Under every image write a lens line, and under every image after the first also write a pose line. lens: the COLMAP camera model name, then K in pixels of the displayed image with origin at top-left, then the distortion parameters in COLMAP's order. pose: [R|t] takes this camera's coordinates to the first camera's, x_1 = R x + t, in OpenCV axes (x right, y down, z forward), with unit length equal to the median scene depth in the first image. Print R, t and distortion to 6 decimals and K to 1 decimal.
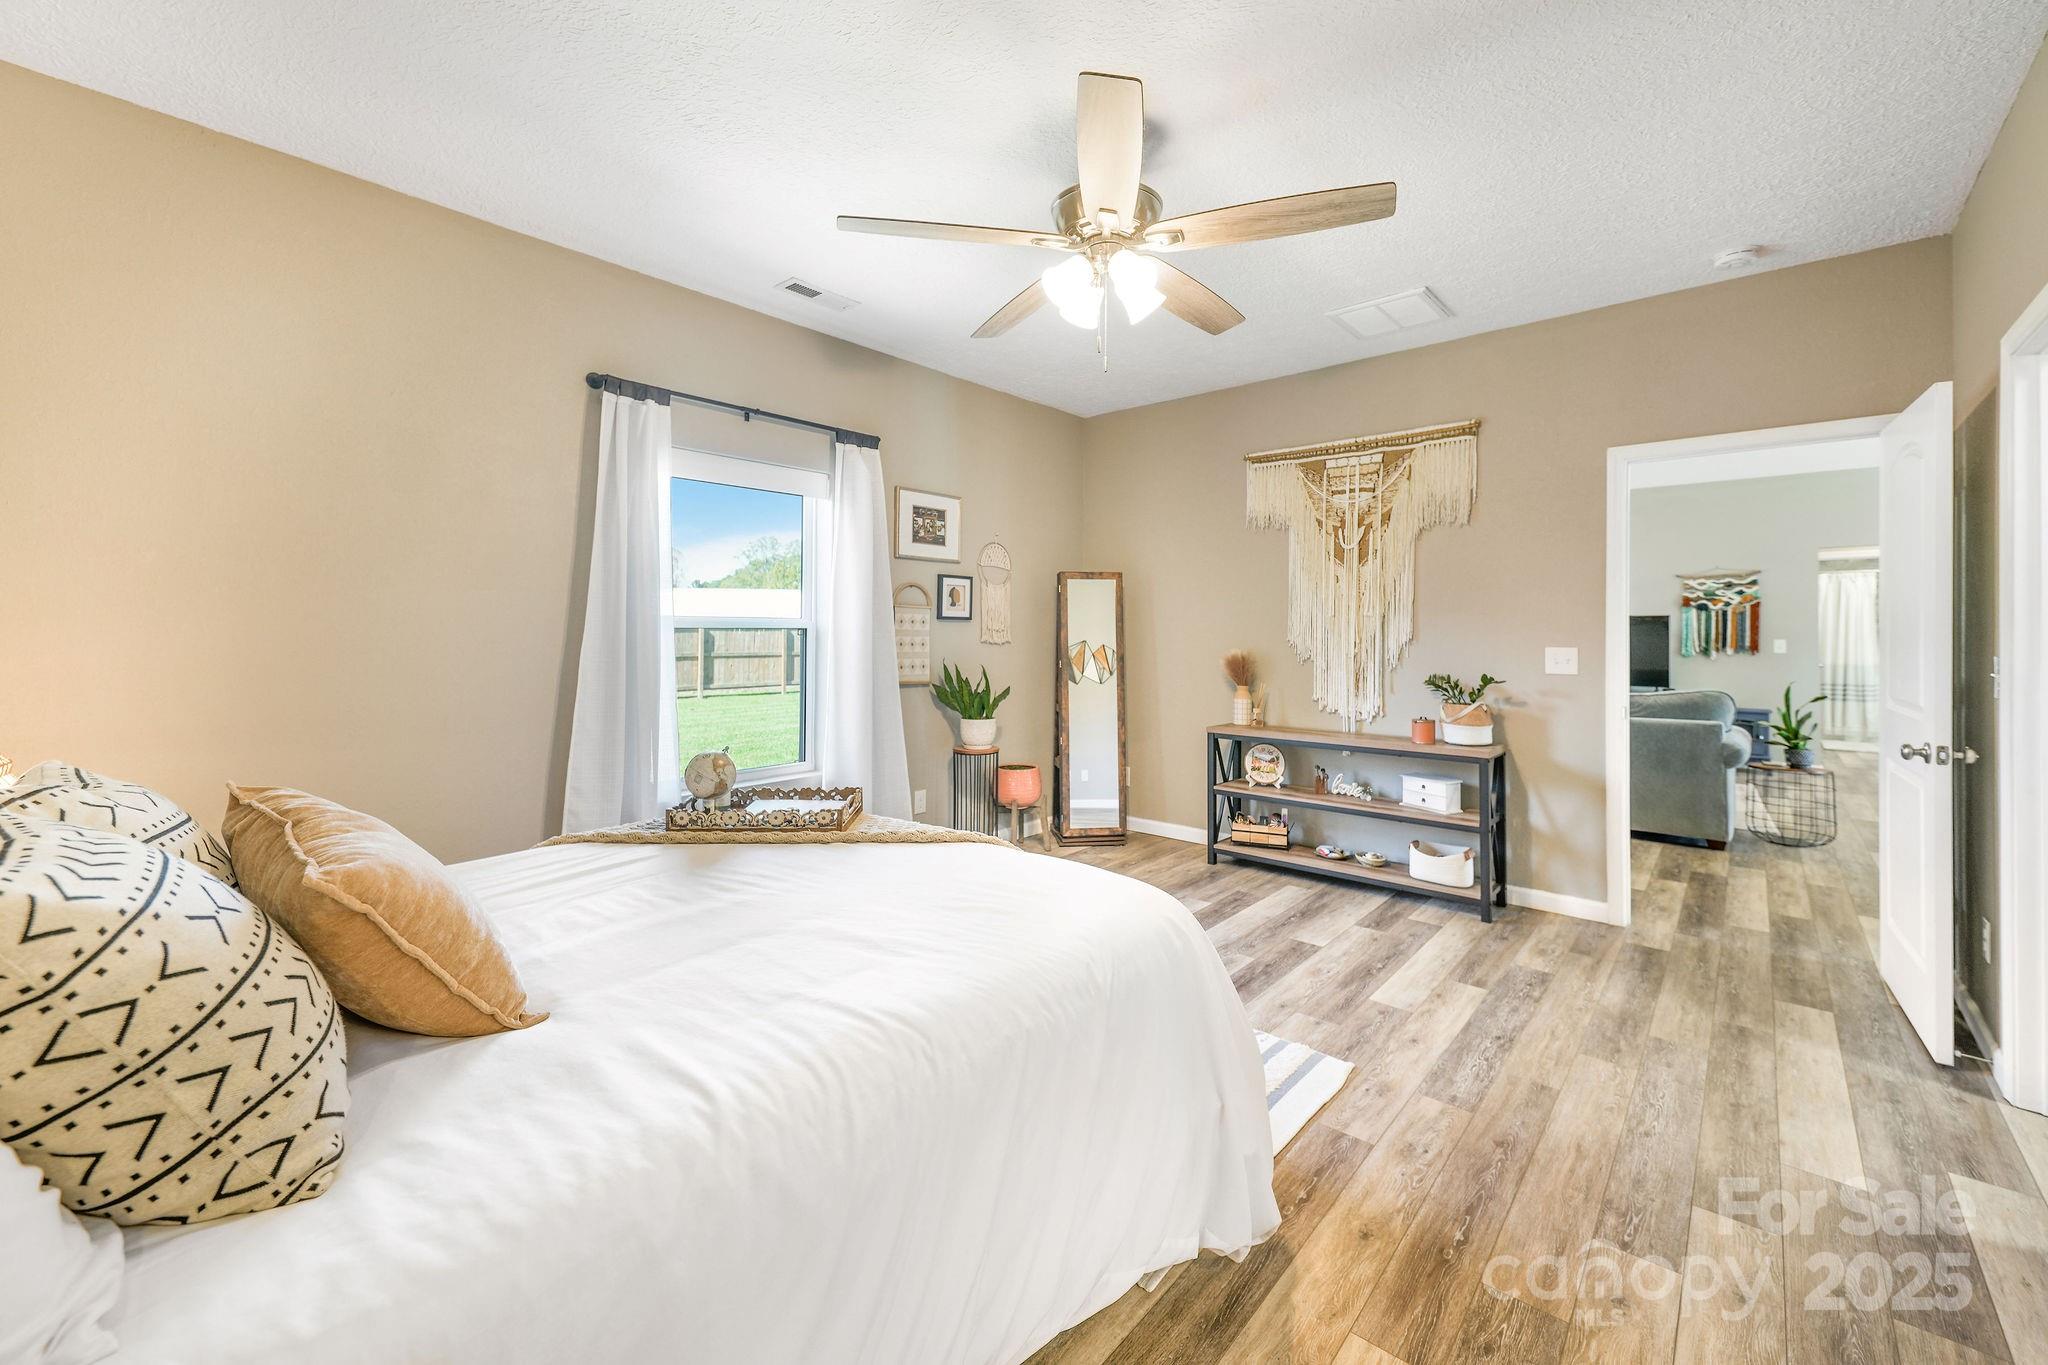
lens RADIAL K [[821.5, 0, 1025.6], [0, 821.5, 636.2], [0, 0, 1]] dist [0.001557, -0.000003]
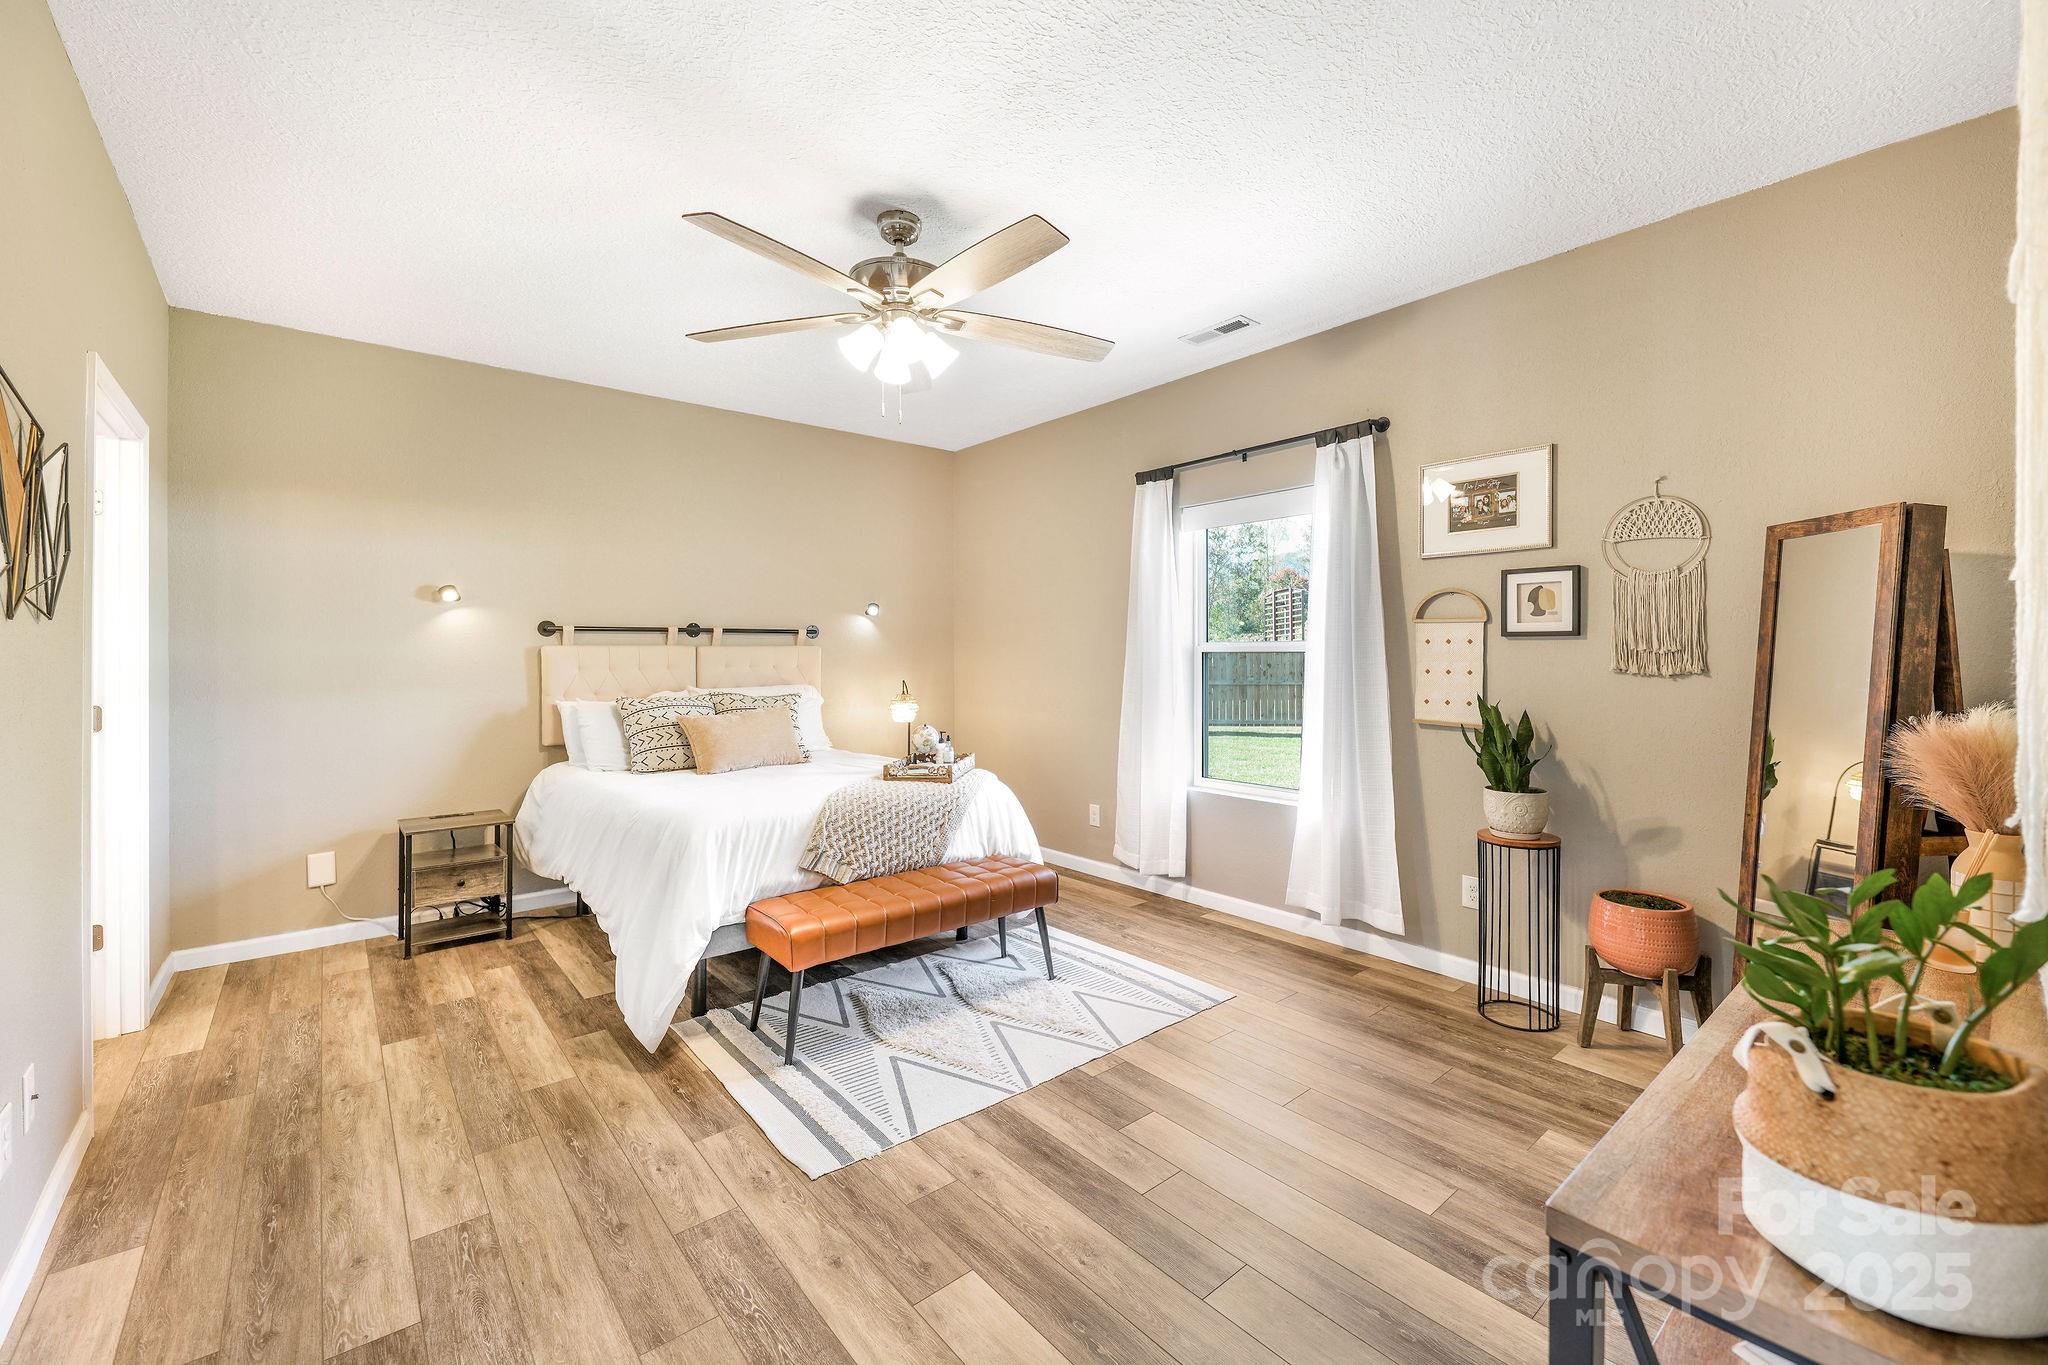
lens RADIAL K [[845.7, 0, 1025.1], [0, 845.7, 650.8], [0, 0, 1]] dist [-0.000319, -0.000047]
pose [[-0.157384, -0.008288, -0.987503, 1.079757], [-0.002003, 0.999965, -0.008074, -0.003888], [0.987535, 0.000707, -0.157395, 1.198022]]
